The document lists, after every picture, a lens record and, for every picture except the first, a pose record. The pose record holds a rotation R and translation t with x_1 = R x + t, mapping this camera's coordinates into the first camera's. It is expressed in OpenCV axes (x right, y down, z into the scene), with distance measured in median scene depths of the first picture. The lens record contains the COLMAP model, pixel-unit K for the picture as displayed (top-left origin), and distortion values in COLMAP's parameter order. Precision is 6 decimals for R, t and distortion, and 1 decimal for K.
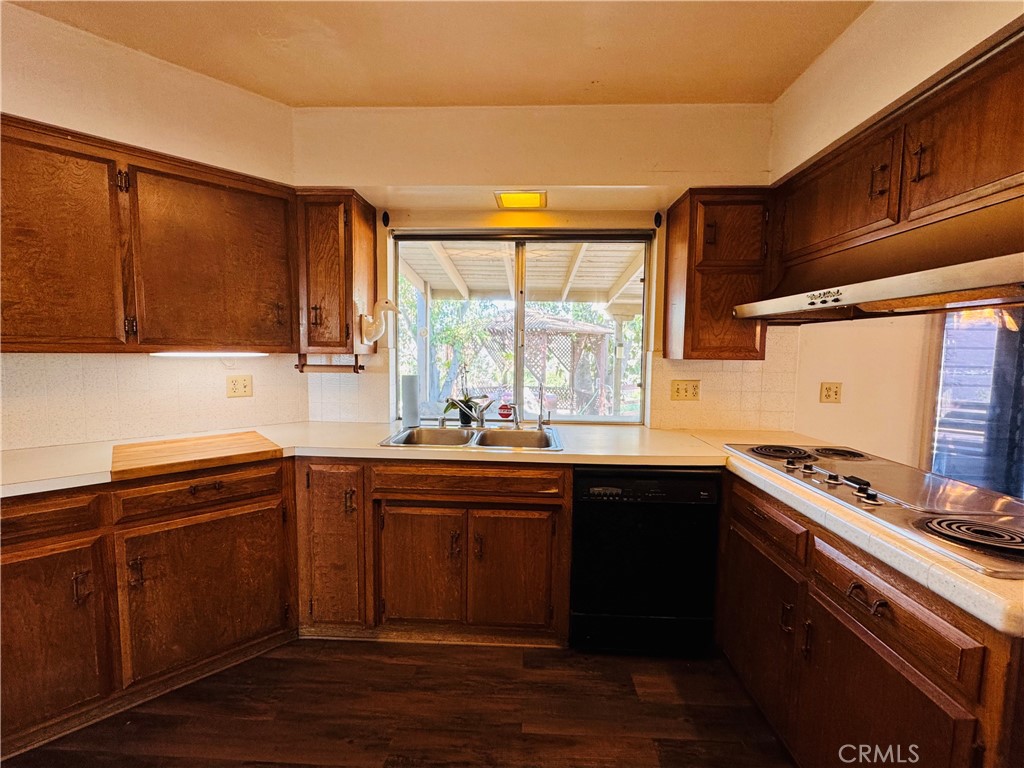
lens RADIAL K [[423.0, 0, 508.9], [0, 423.0, 383.5], [0, 0, 1]] dist [-0.012866, 0.000663]
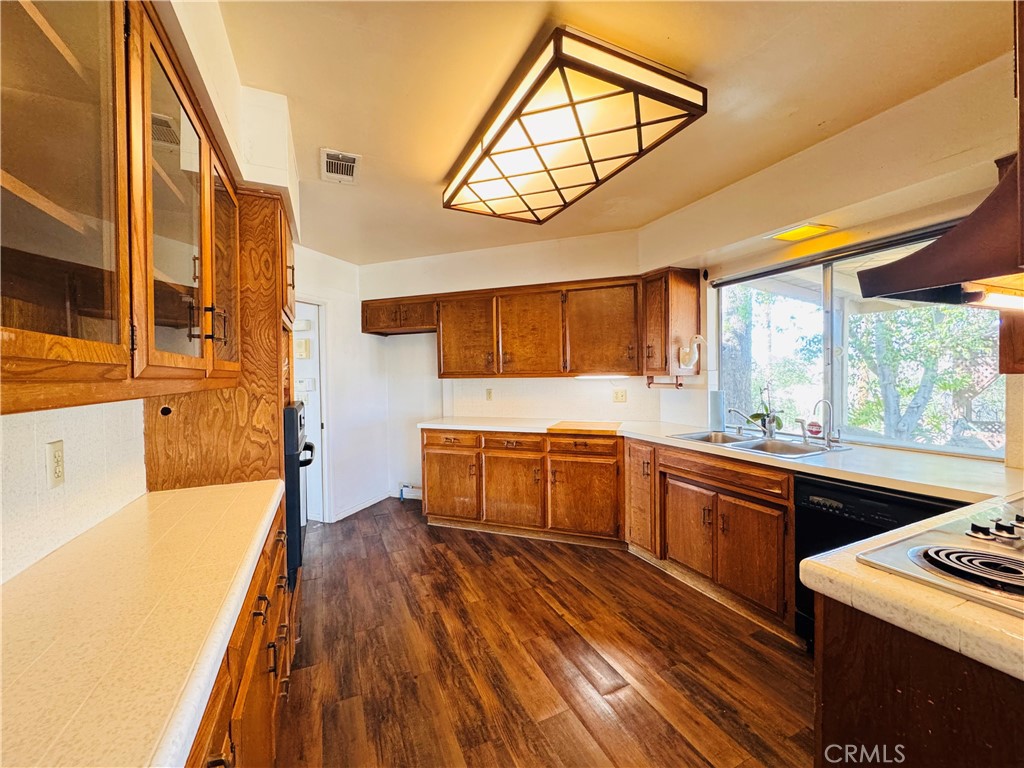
lens RADIAL K [[423.0, 0, 517.3], [0, 423.0, 381.8], [0, 0, 1]] dist [-0.012866, 0.000663]
pose [[0.451346, -0.004898, -0.892335, 0.807100], [-0.043300, 0.998687, -0.027383, 0.017885], [0.891298, 0.050997, 0.450542, -0.160922]]
